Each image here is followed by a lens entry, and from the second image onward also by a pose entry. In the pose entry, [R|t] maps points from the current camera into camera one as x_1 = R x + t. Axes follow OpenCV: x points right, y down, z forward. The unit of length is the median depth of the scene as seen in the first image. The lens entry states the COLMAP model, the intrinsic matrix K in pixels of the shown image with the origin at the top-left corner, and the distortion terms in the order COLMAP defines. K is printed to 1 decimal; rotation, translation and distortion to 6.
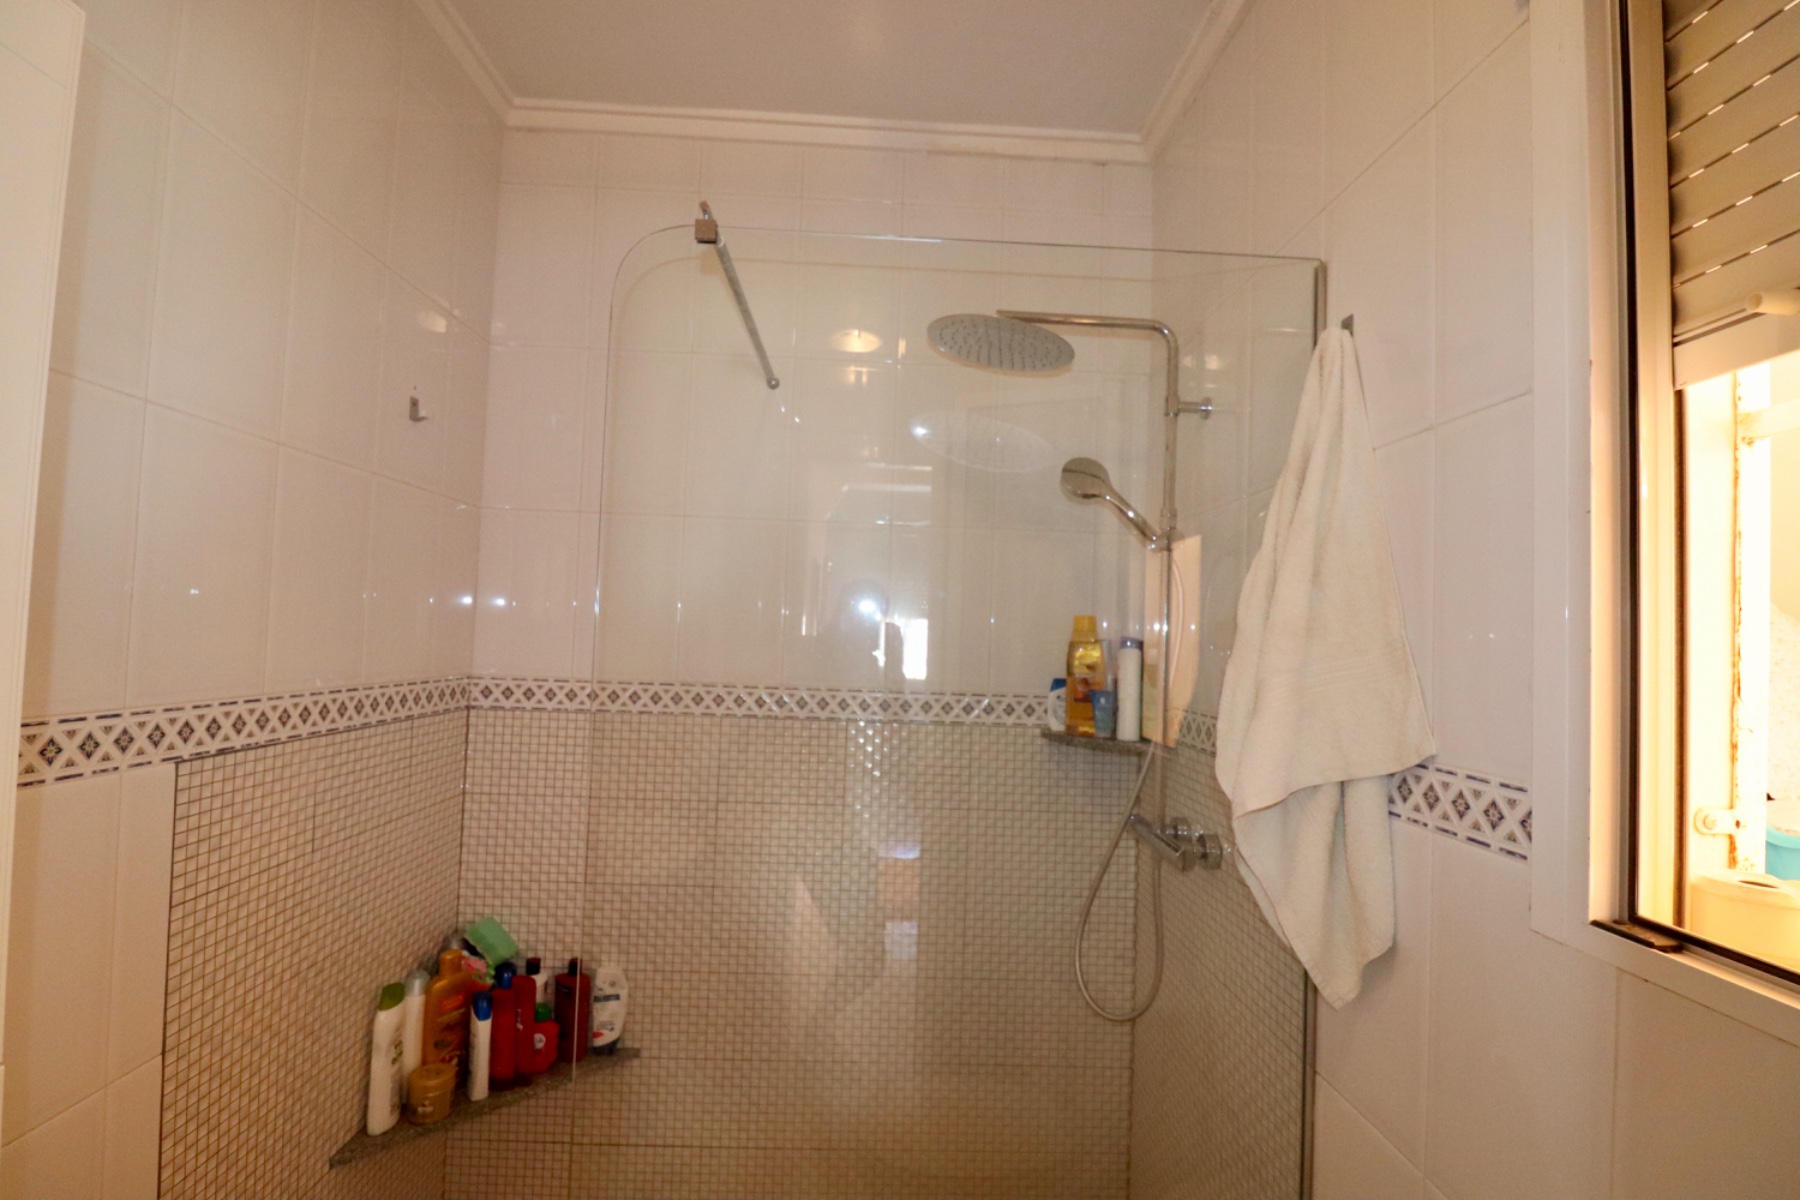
lens RADIAL K [[836.8, 0, 908.3], [0, 836.8, 594.6], [0, 0, 1]] dist [-0.004168, -0.006779]
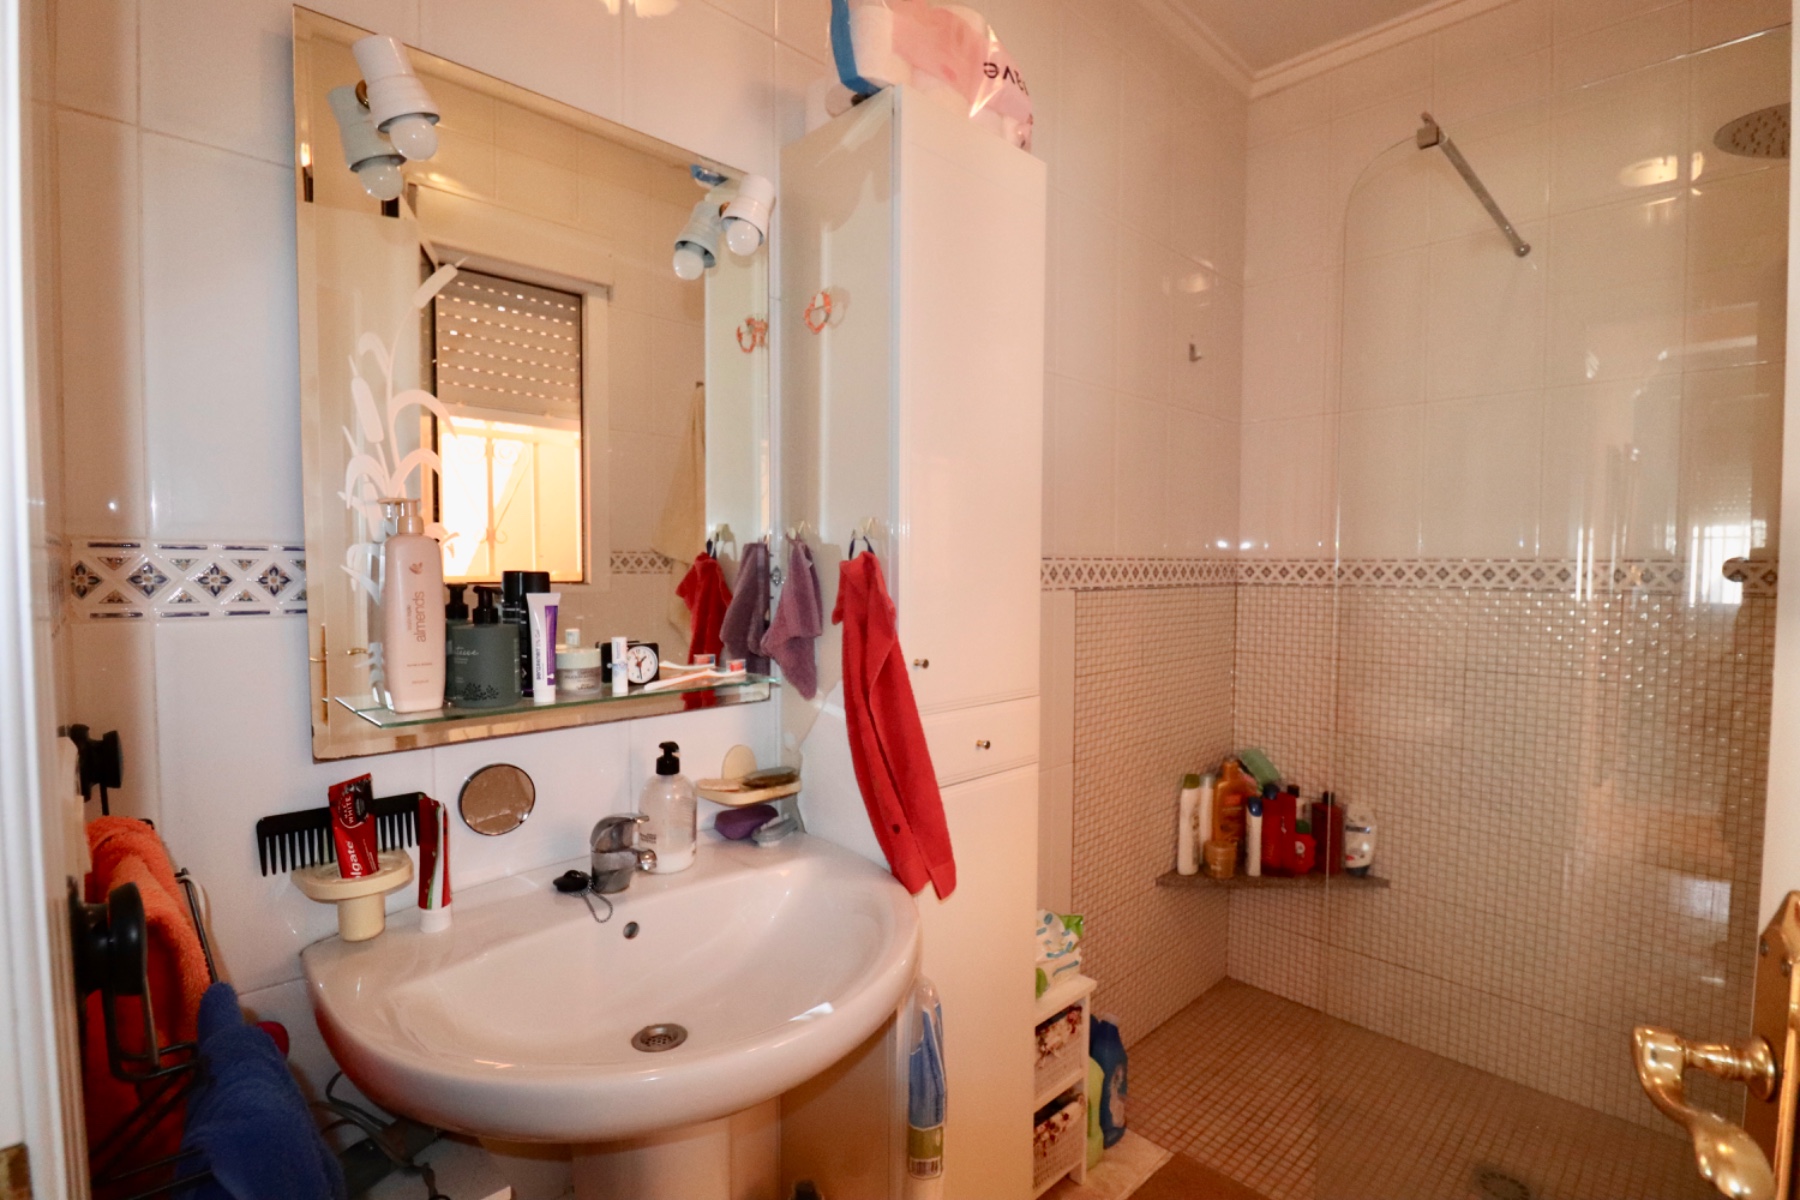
lens RADIAL K [[836.8, 0, 904.2], [0, 836.8, 602.4], [0, 0, 1]] dist [-0.004168, -0.006779]
pose [[0.665853, 0.005611, -0.746061, 0.086600], [0.052486, 0.997142, 0.054342, 0.068779], [0.744234, -0.075342, 0.663656, -0.223997]]
